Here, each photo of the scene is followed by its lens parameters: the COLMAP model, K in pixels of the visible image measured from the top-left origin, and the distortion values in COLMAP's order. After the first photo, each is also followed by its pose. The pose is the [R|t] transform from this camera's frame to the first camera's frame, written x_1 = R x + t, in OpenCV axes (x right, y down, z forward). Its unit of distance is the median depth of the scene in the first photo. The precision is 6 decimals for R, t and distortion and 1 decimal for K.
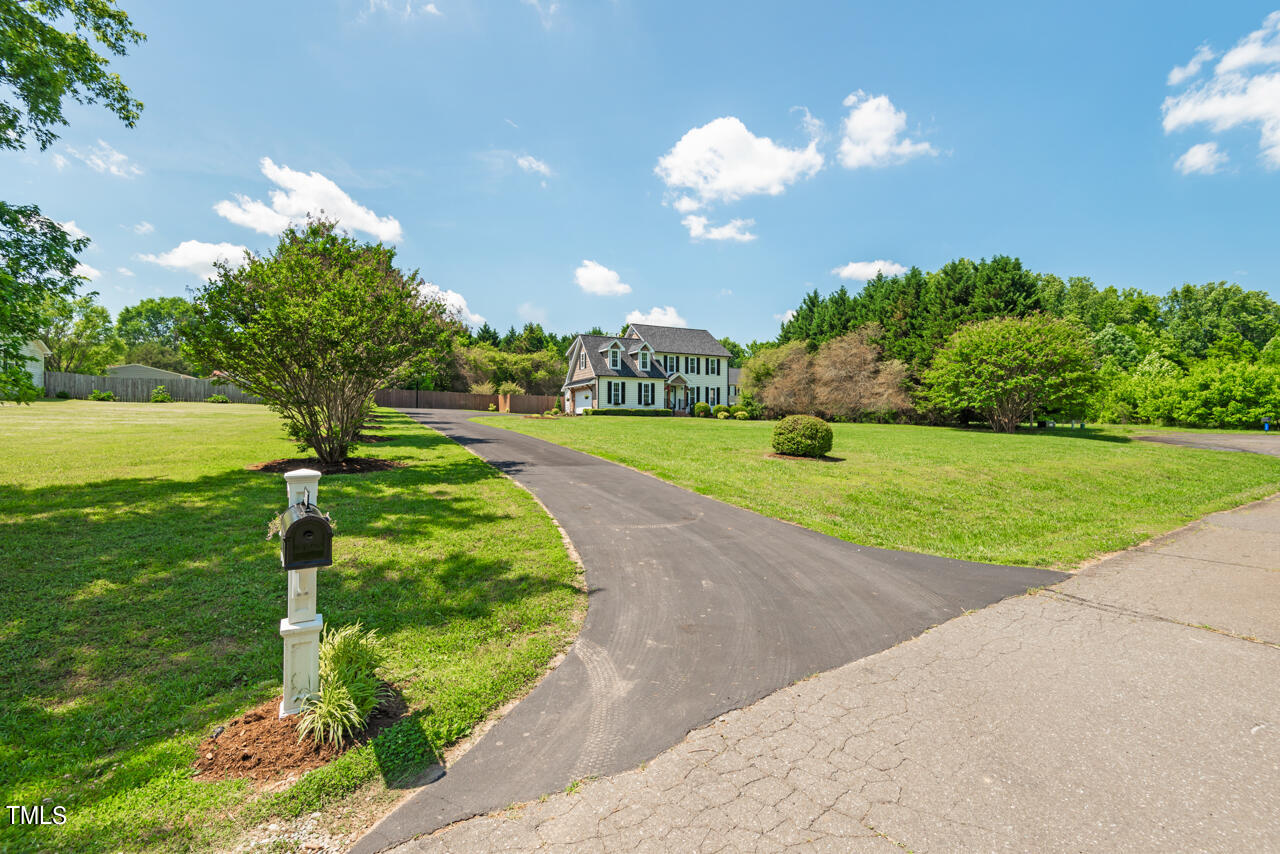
lens RADIAL K [[574.1, 0, 640.0], [0, 574.1, 427.0], [0, 0, 1]] dist [0.033391, -0.018085]
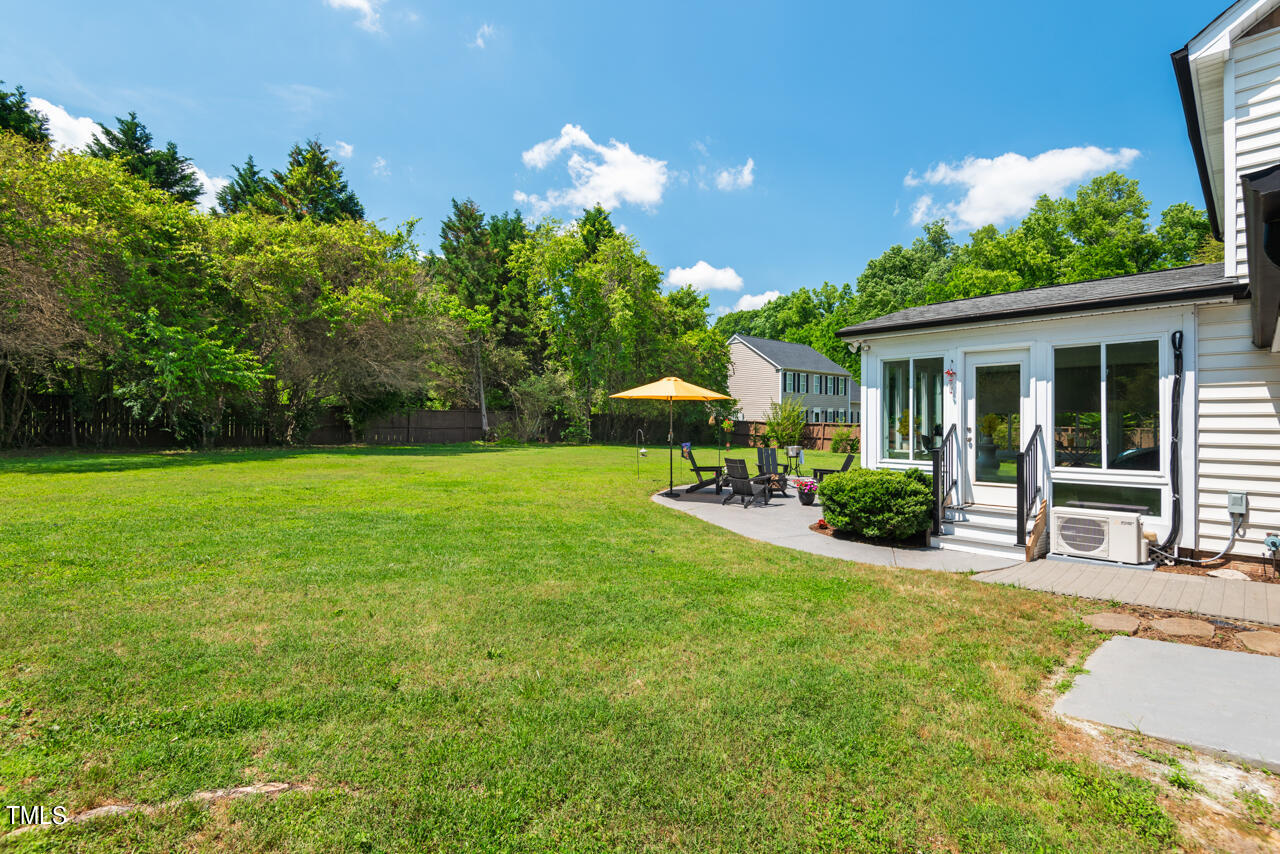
lens RADIAL K [[574.1, 0, 640.0], [0, 574.1, 427.0], [0, 0, 1]] dist [0.033391, -0.018085]
pose [[0.952818, -0.011030, 0.303342, -0.134324], [0.009261, 0.999931, 0.007273, -0.036271], [-0.303402, -0.004120, 0.952854, 0.723773]]
